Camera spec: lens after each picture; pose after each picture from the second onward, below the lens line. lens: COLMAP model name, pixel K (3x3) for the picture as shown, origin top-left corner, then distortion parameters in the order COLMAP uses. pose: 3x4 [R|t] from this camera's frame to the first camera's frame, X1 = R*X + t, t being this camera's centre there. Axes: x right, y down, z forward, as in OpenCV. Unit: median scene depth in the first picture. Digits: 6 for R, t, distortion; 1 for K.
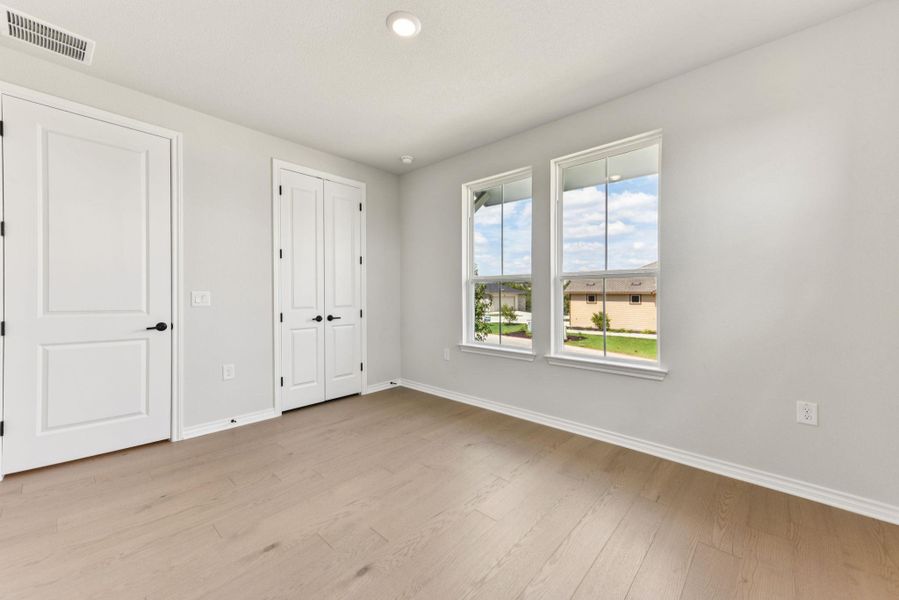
lens RADIAL K [[344.7, 0, 445.5], [0, 344.7, 297.7], [0, 0, 1]] dist [0.039003, -0.000160]
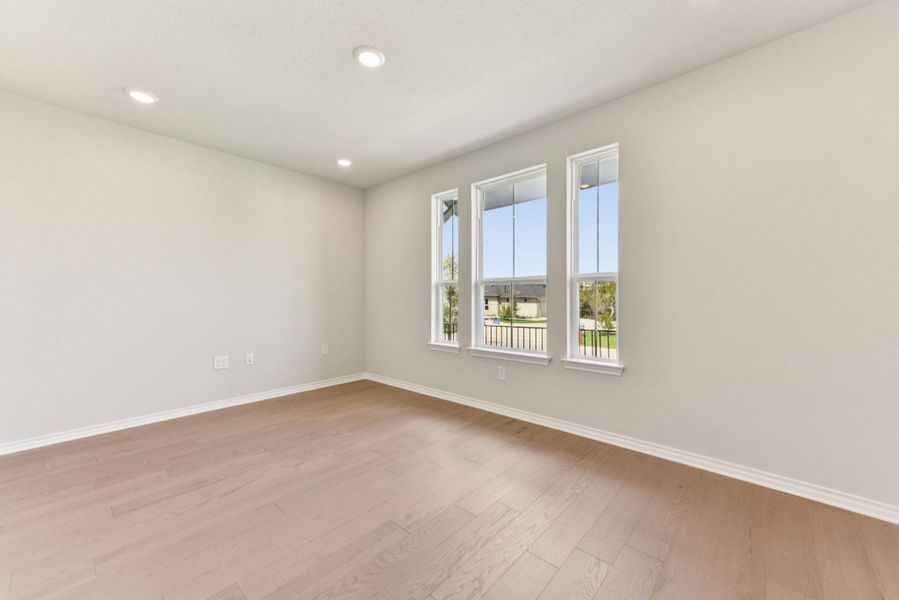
lens RADIAL K [[354.0, 0, 455.3], [0, 354.0, 301.0], [0, 0, 1]] dist [0.036854, 0.000147]
pose [[0.999971, -0.006355, -0.004088, 0.124628], [0.006360, 0.999979, 0.001290, 0.001352], [0.004079, -0.001316, 0.999991, -0.111240]]
